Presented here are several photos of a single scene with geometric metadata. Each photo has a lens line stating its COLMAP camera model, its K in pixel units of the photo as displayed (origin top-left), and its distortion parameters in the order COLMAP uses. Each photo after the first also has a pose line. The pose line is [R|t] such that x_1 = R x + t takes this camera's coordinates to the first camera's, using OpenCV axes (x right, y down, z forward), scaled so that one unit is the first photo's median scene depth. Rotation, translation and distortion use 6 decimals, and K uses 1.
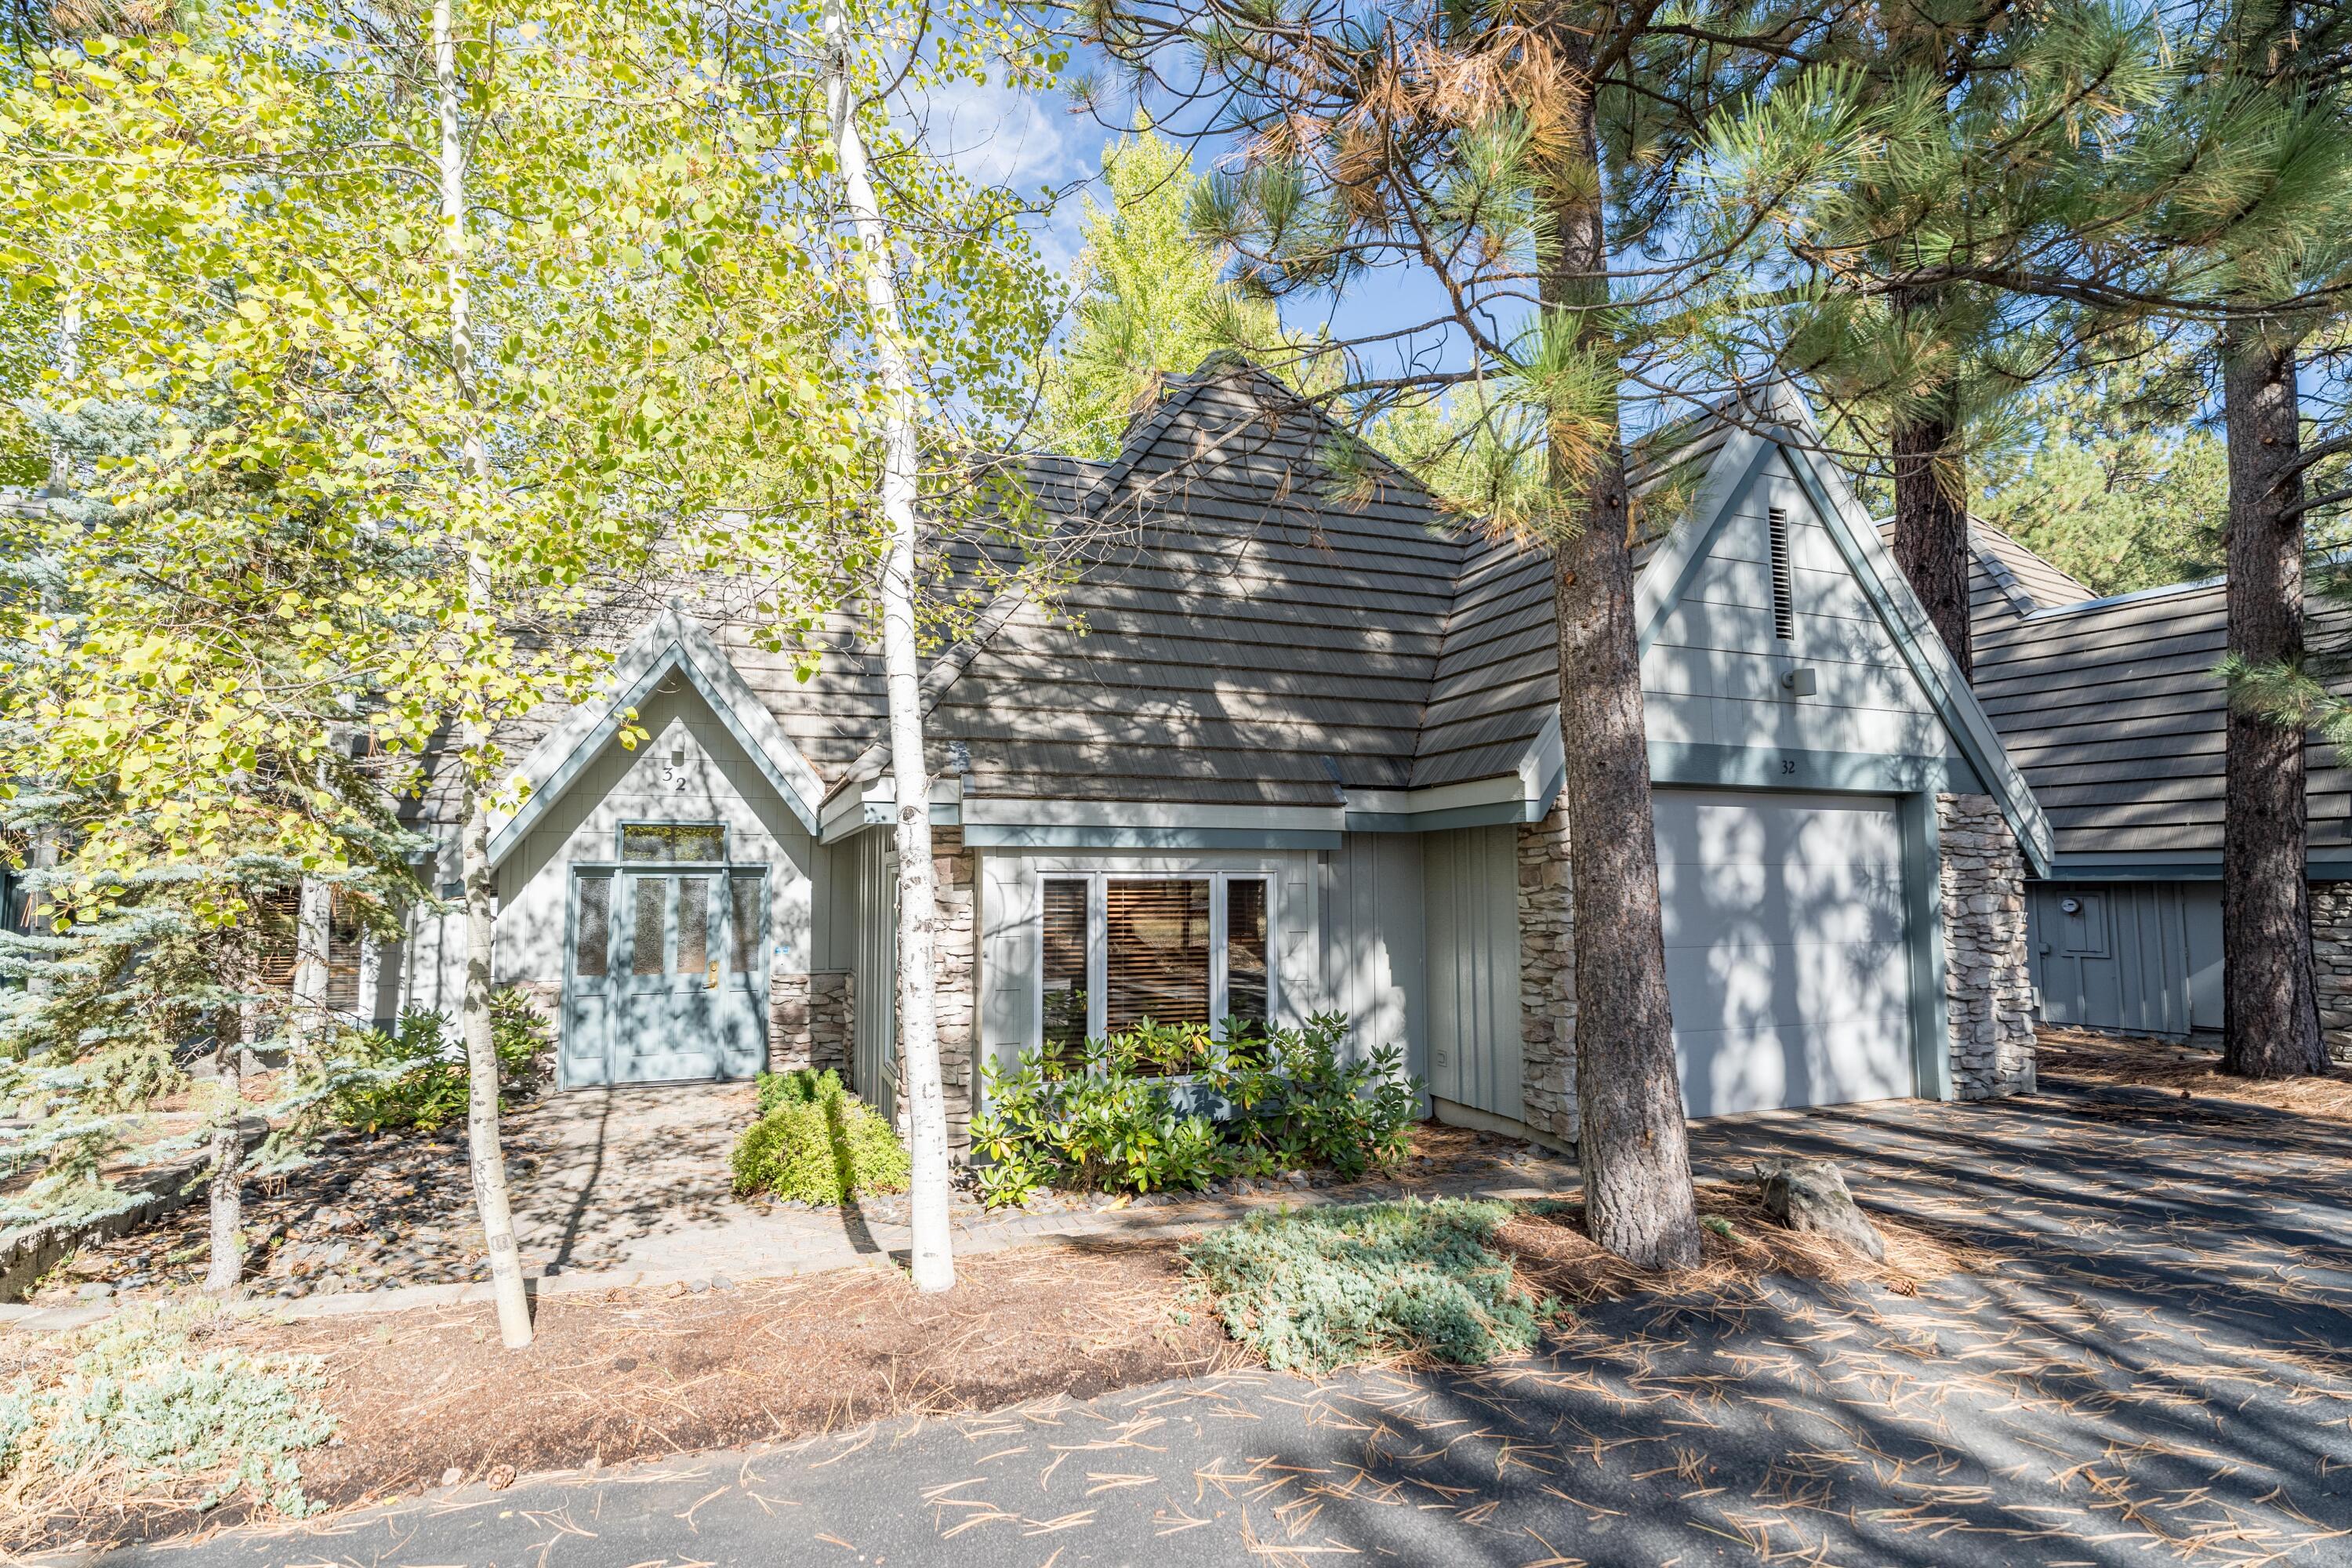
lens RADIAL K [[1174.5, 0, 1185.5], [0, 1174.5, 792.4], [0, 0, 1]] dist [-0.002577, -0.001891]
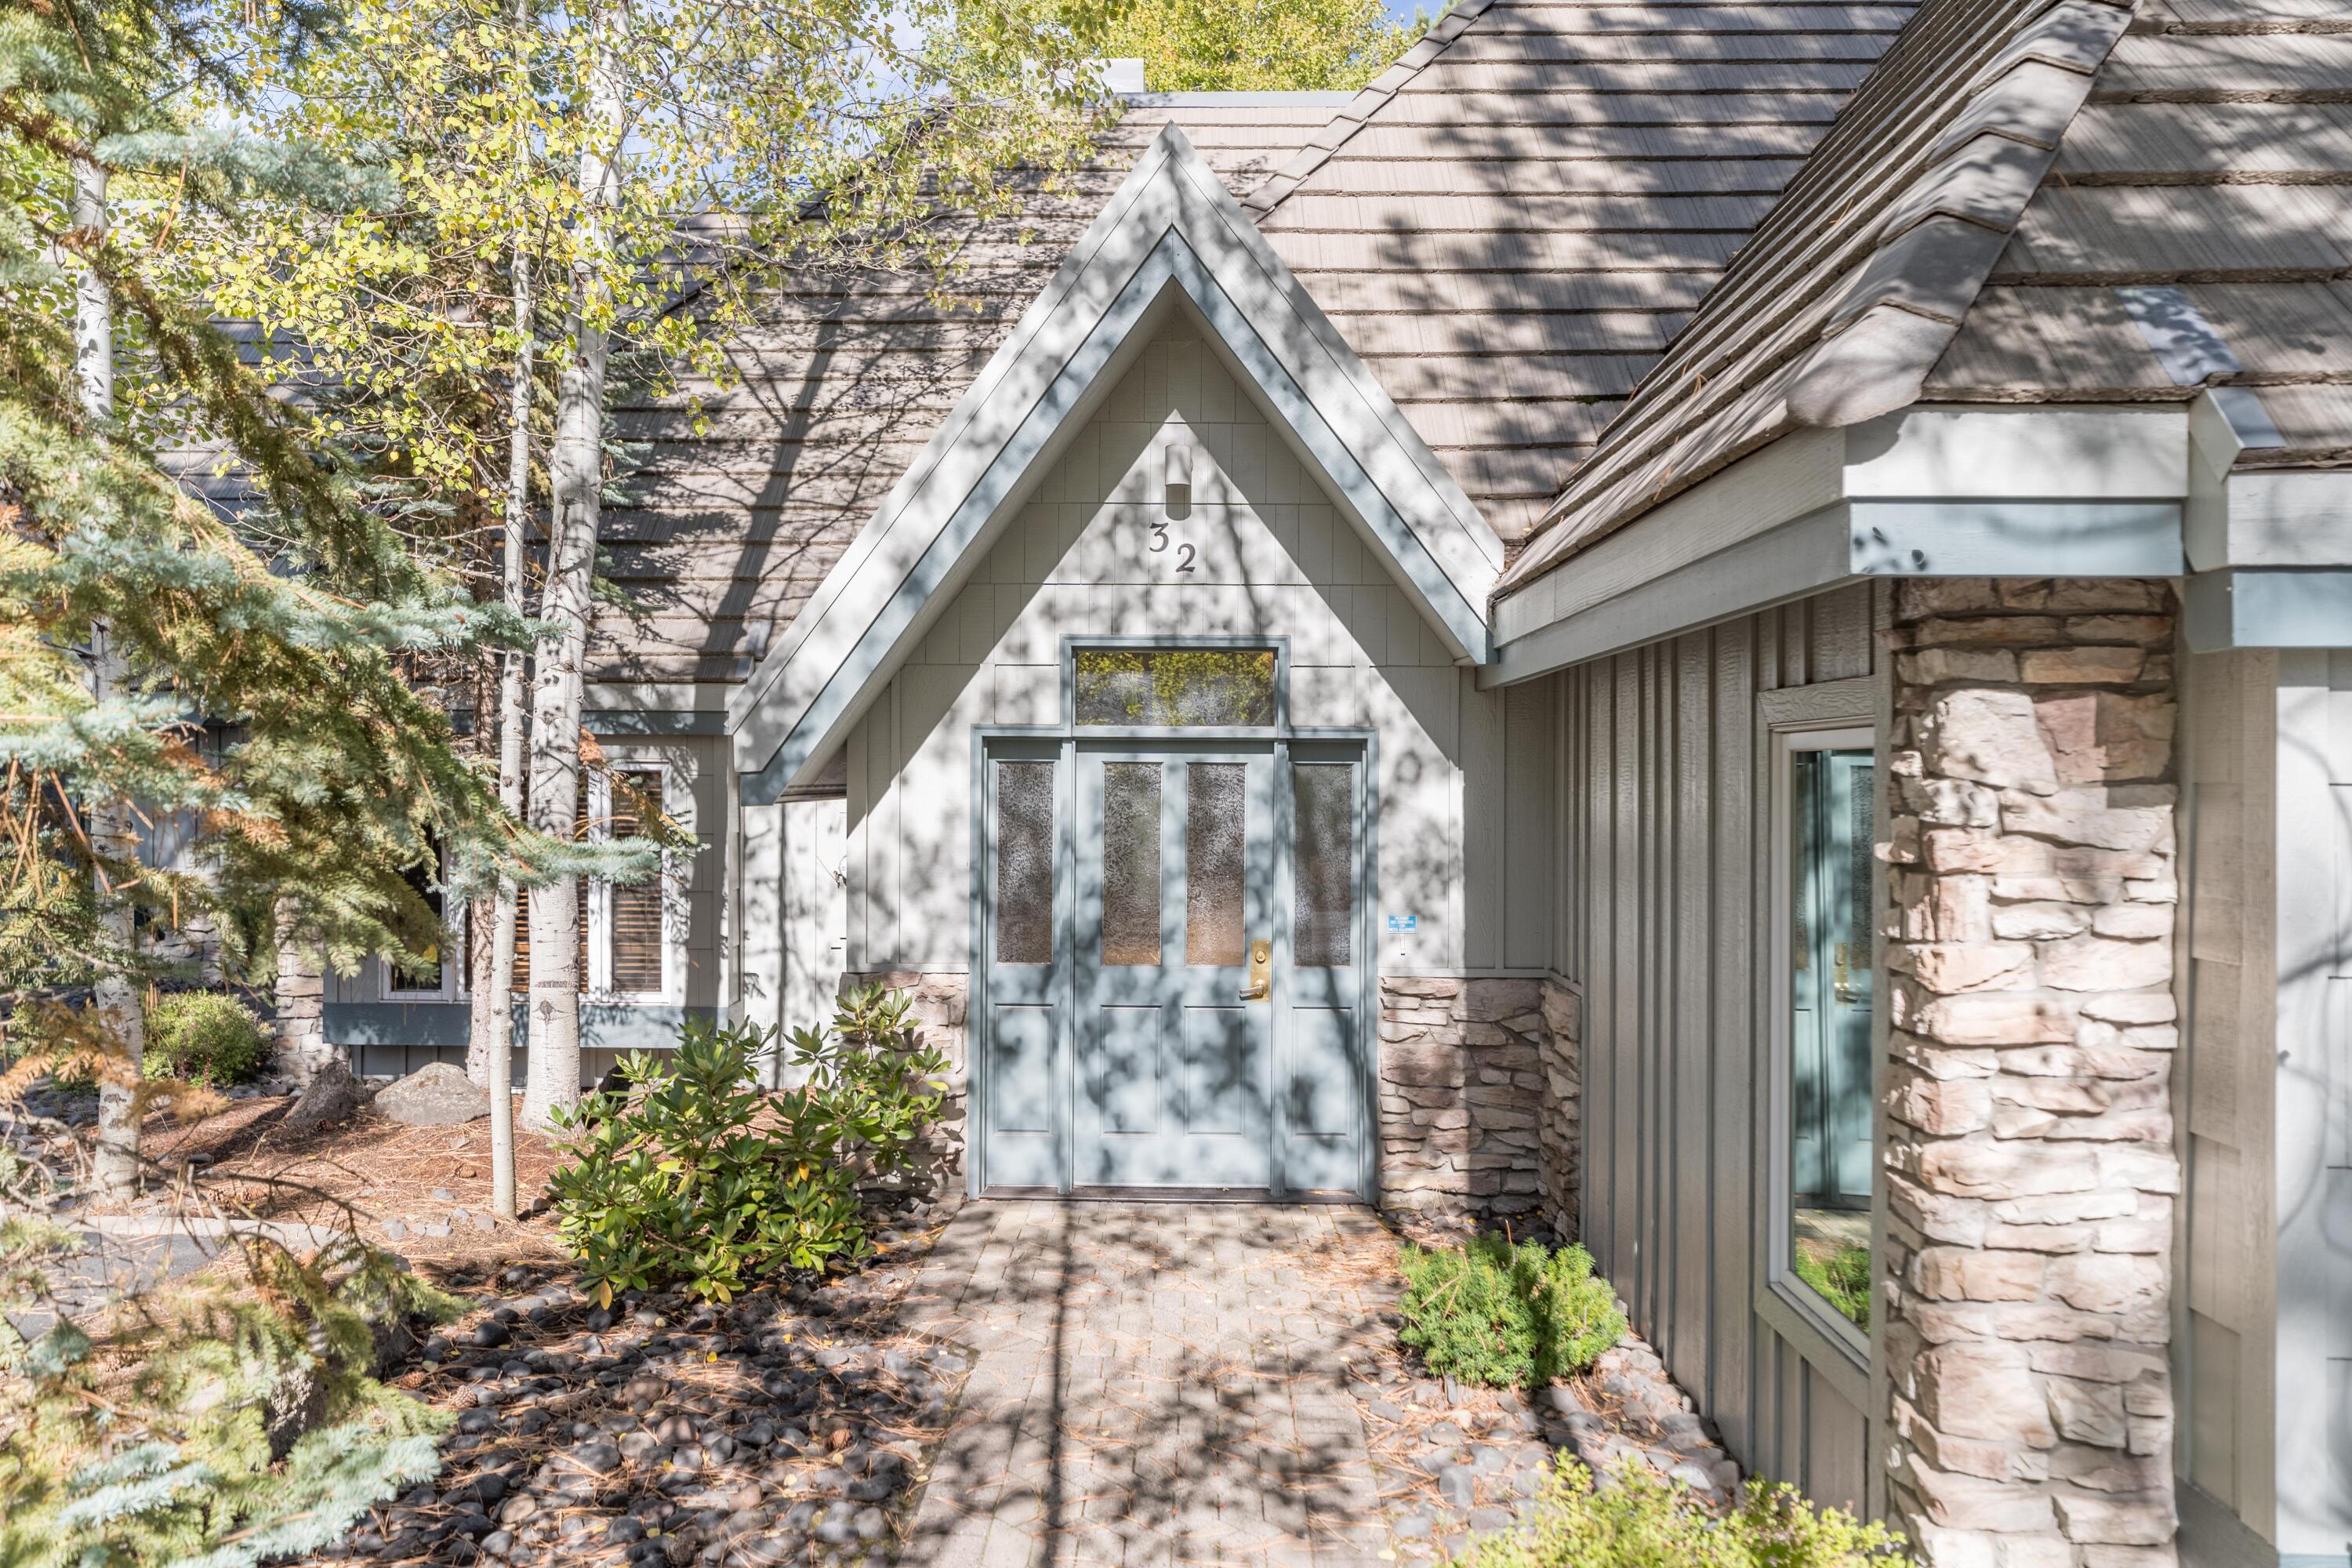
lens RADIAL K [[1631.1, 0, 1172.8], [0, 1631.1, 780.8], [0, 0, 1]] dist [-0.003485, 0.000084]
pose [[0.930164, 0.008726, -0.367040, -0.202695], [0.021212, 0.996770, 0.077451, 0.030194], [0.366530, -0.079828, 0.926975, 0.403709]]
